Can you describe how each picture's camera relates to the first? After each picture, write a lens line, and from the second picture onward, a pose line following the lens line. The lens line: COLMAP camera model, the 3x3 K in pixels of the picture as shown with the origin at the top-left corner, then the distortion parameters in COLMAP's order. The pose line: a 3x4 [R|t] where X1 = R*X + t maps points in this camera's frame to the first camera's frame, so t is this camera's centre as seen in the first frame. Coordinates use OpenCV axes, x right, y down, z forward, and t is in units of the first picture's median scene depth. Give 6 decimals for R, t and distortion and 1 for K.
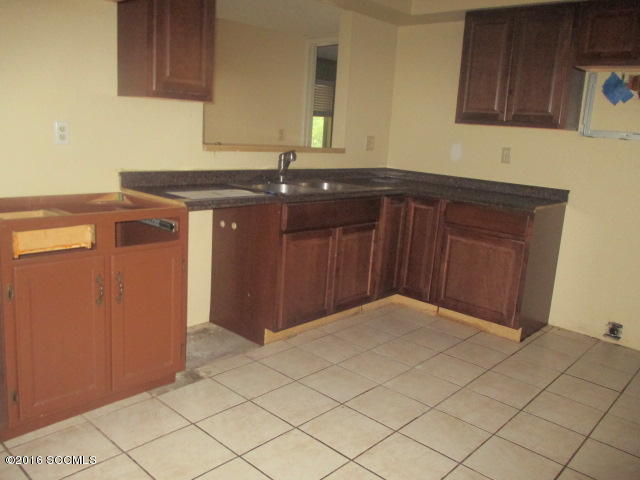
lens RADIAL K [[531.7, 0, 320.0], [0, 531.7, 240.0], [0, 0, 1]] dist [-0.065958, 0.001498]
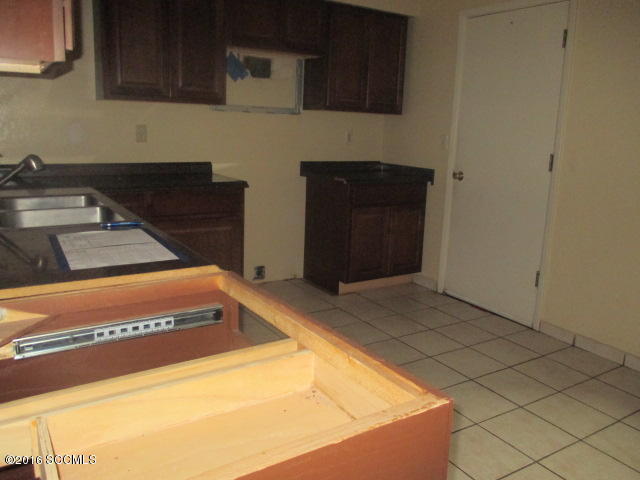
lens RADIAL K [[531.7, 0, 320.0], [0, 531.7, 240.0], [0, 0, 1]] dist [-0.065958, 0.001498]
pose [[0.271671, -0.257255, 0.927370, -0.518415], [0.179920, 0.960198, 0.213654, -0.135853], [-0.945423, 0.108809, 0.307143, 0.490496]]
